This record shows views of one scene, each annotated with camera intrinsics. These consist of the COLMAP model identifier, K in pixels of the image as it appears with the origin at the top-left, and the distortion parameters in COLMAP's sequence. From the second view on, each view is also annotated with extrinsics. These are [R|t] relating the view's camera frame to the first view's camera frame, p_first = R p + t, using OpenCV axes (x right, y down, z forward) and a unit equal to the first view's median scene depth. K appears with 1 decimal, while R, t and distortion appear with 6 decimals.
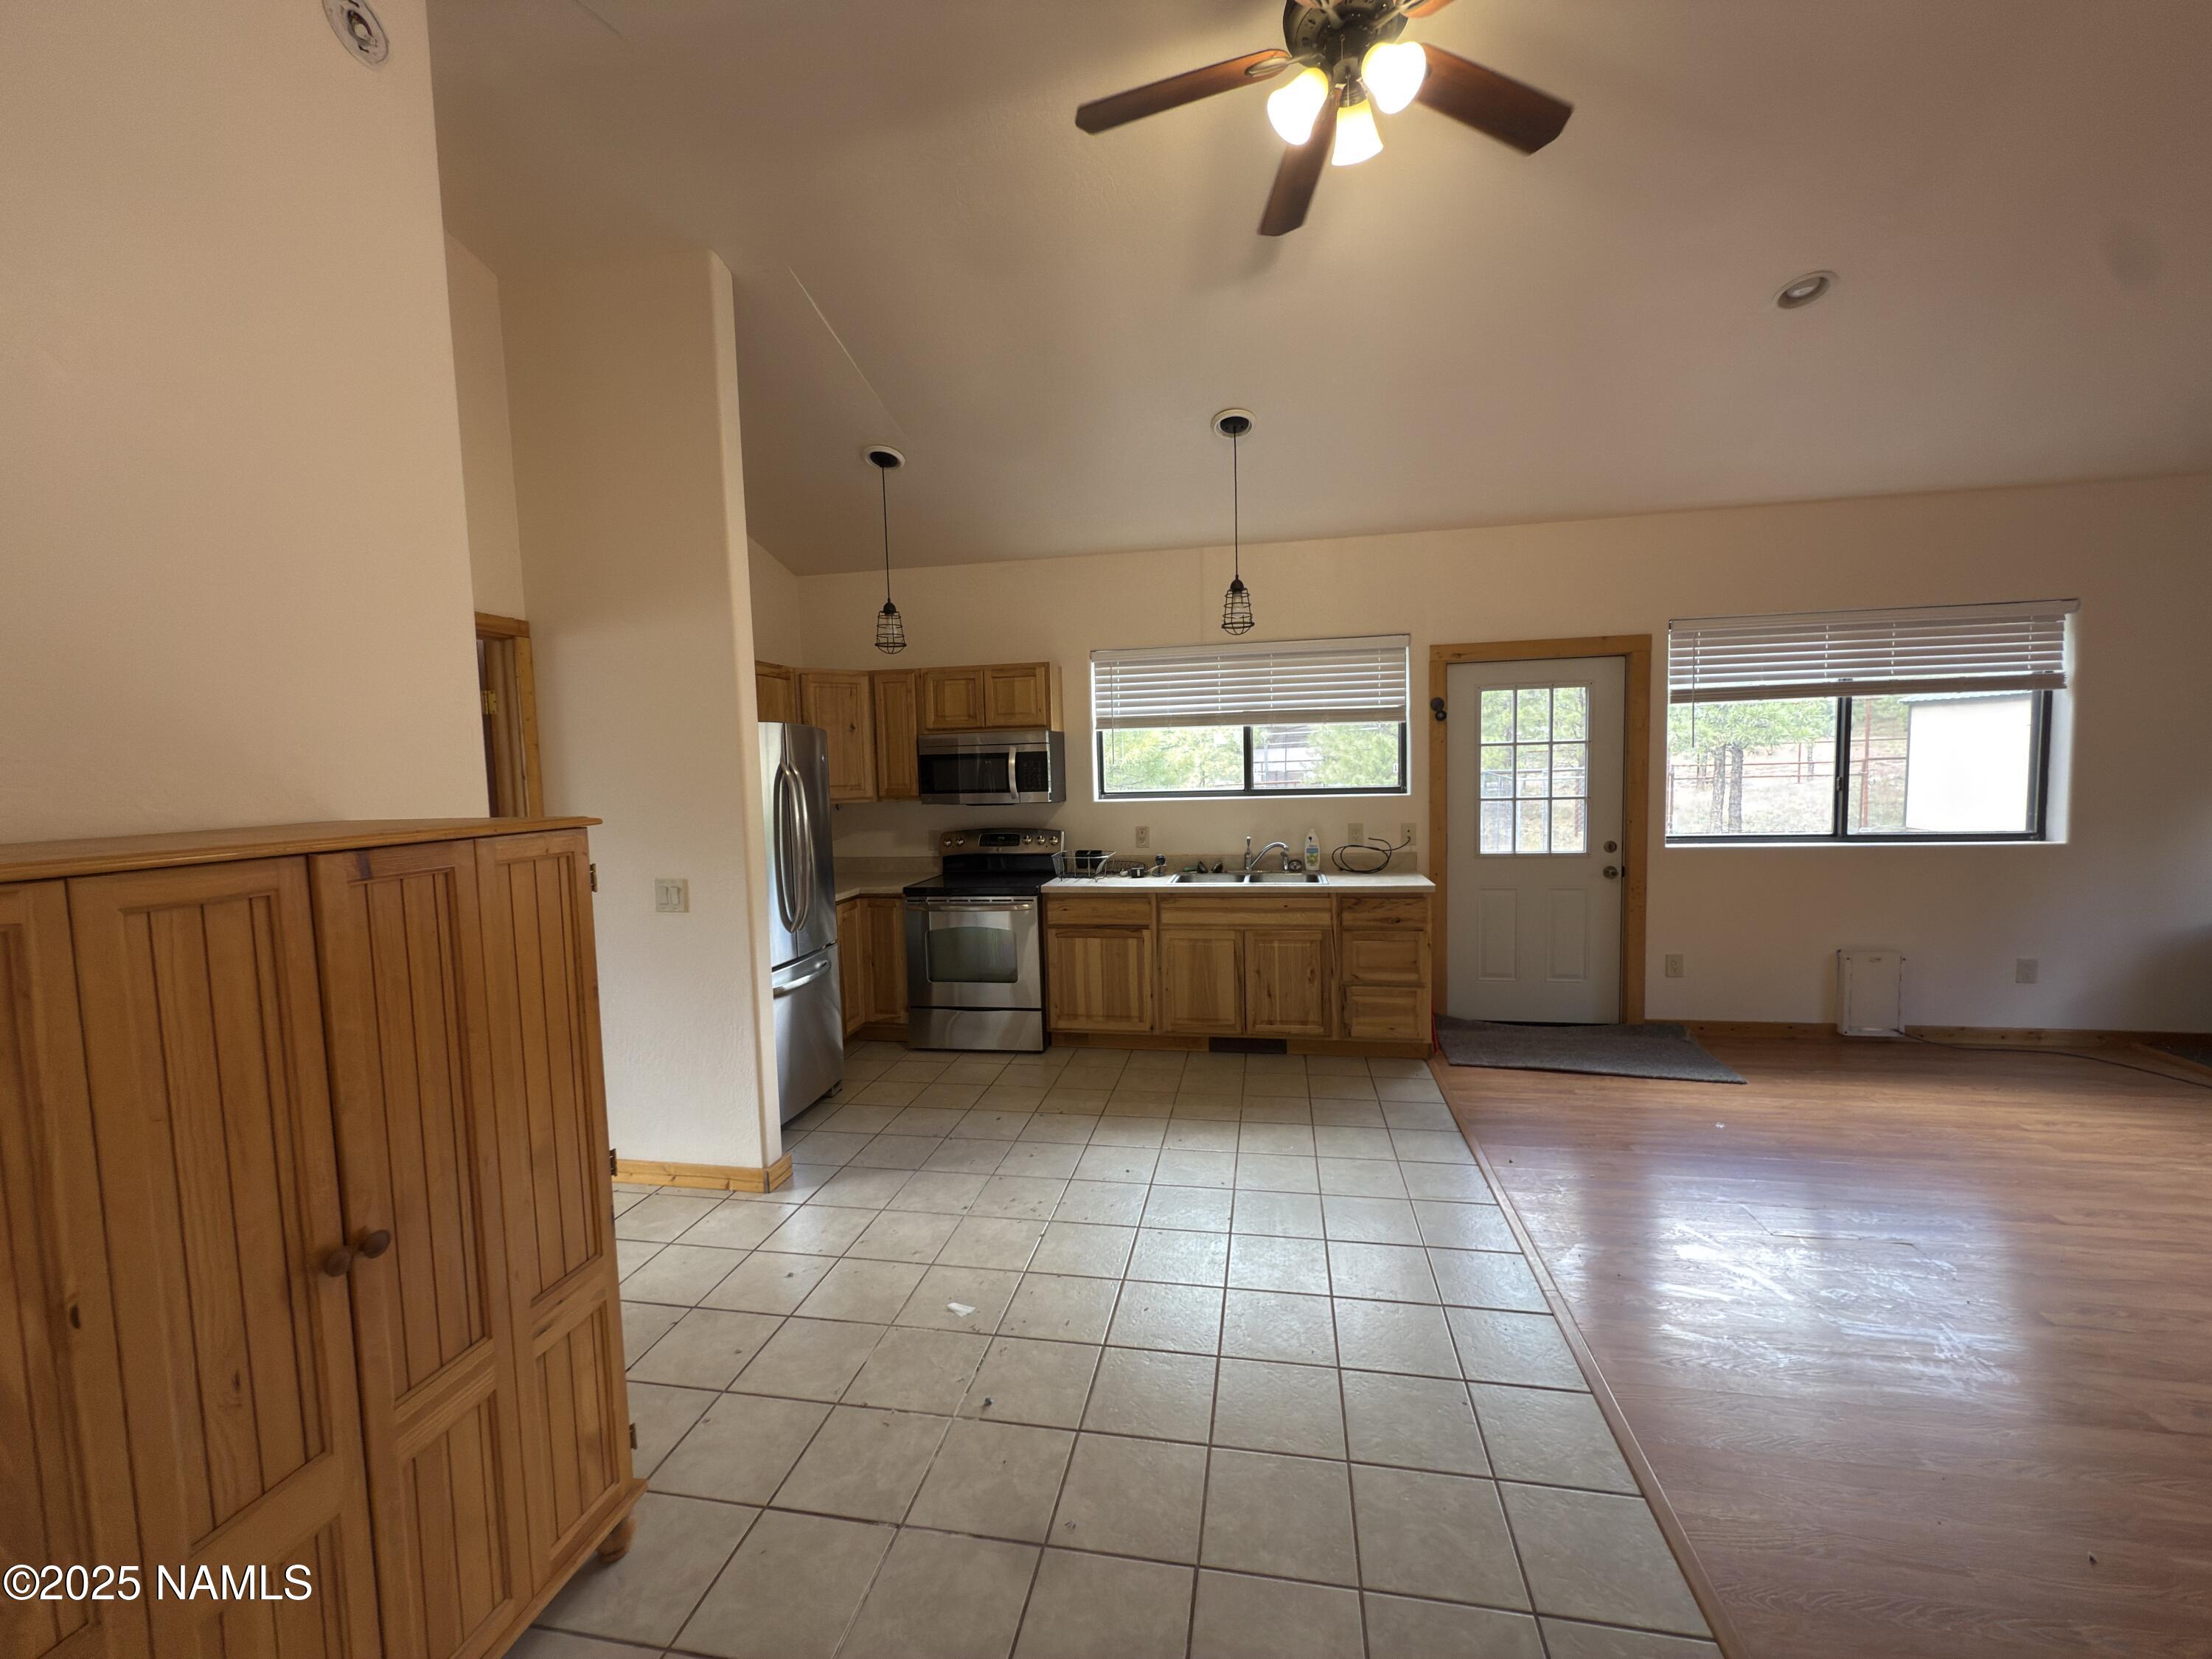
lens RADIAL K [[884.2, 0, 1114.6], [0, 884.2, 830.0], [0, 0, 1]] dist [0.003342, -0.000187]
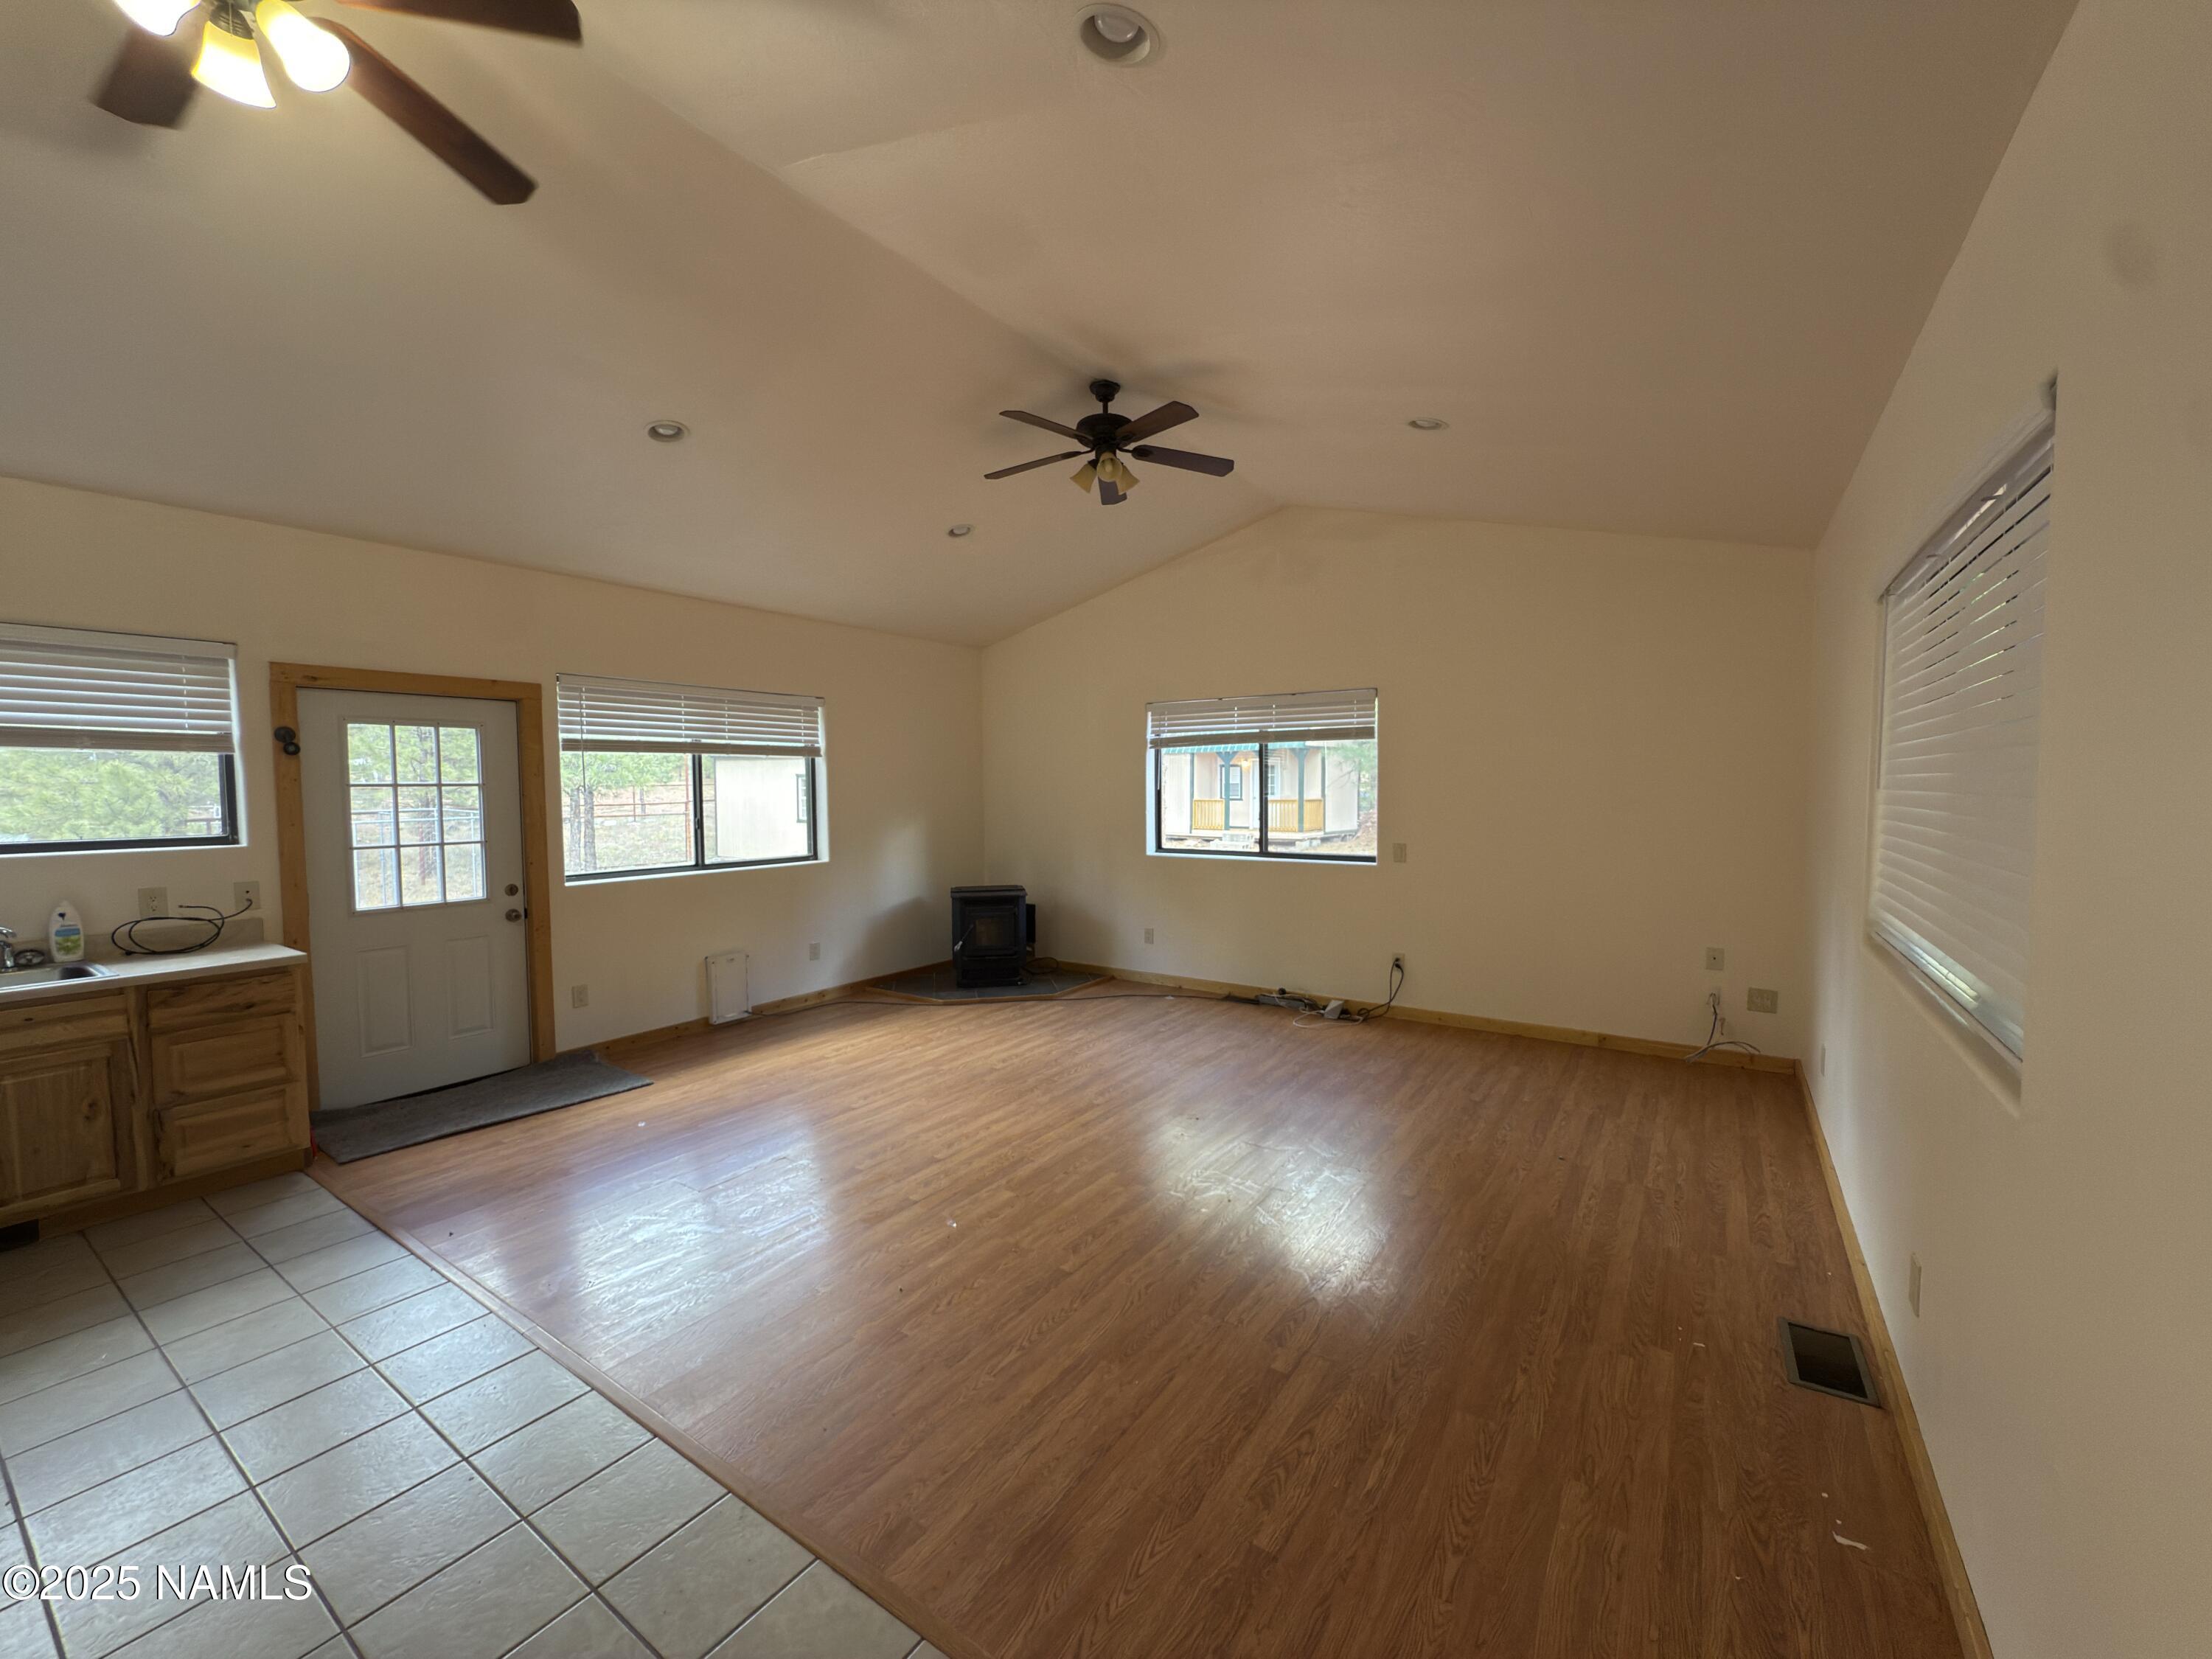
lens RADIAL K [[884.2, 0, 1114.3], [0, 884.2, 828.2], [0, 0, 1]] dist [0.003342, -0.000187]
pose [[0.396999, -0.021113, 0.917576, -0.093637], [0.064070, 0.997934, -0.004759, -0.002498], [-0.915580, 0.060678, 0.397532, -0.029031]]
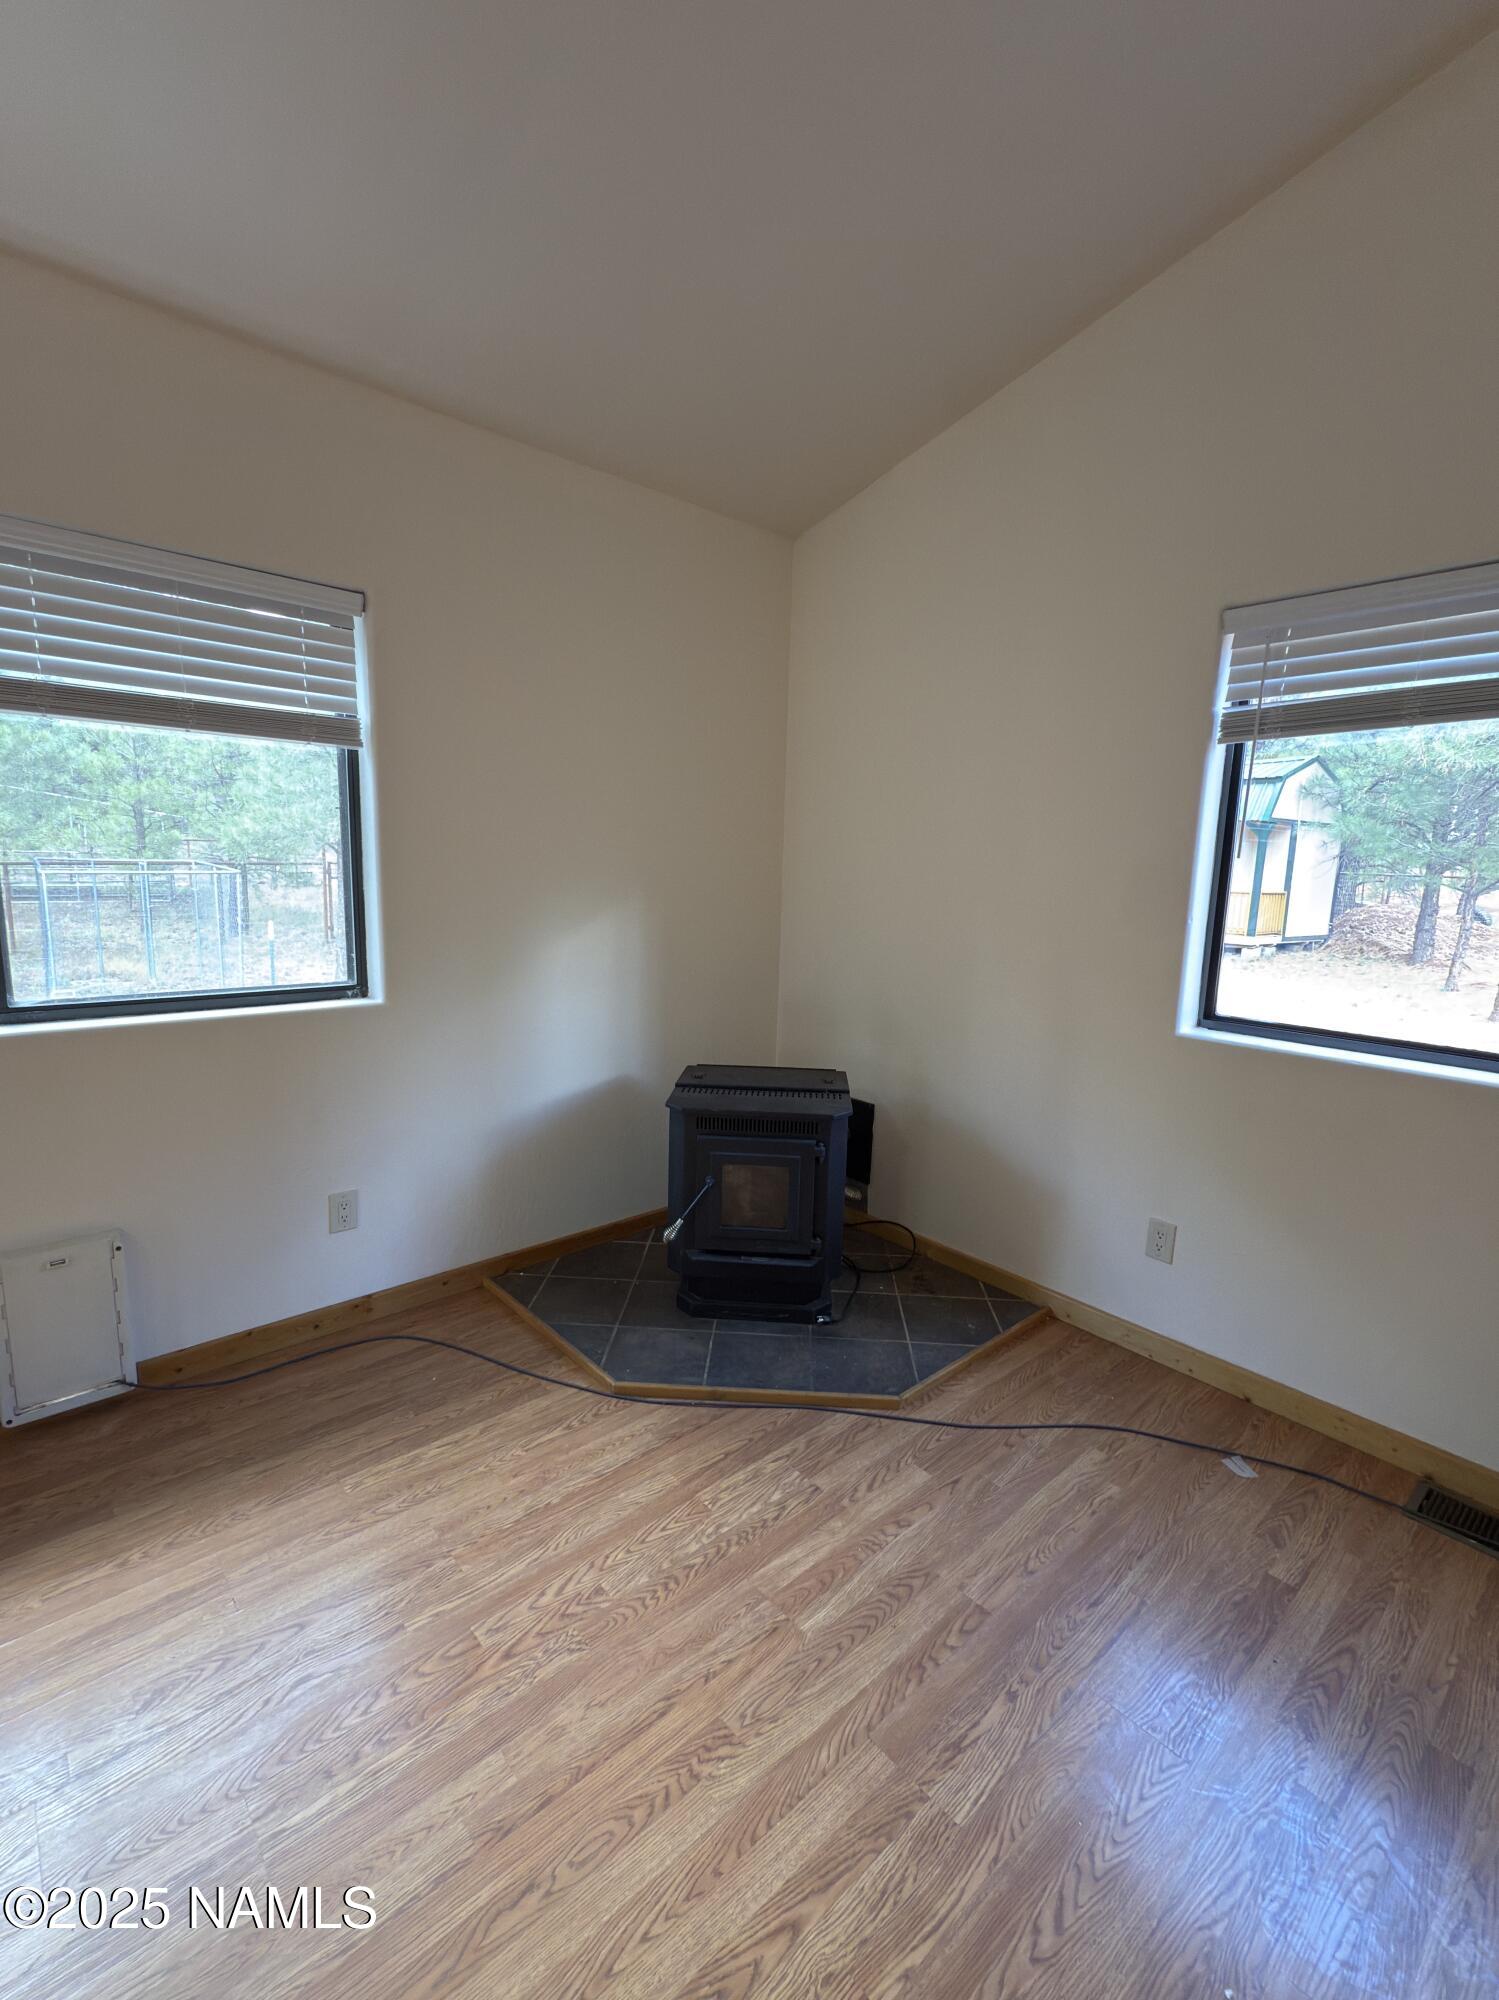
lens RADIAL K [[878.0, 0, 743.8], [0, 878.0, 1005.8], [0, 0, 1]] dist [0.003317, -0.000006]
pose [[0.617576, -0.085331, 0.781868, 0.742957], [0.014438, 0.995160, 0.097206, -0.038654], [-0.786378, -0.048744, 0.615819, 0.417688]]
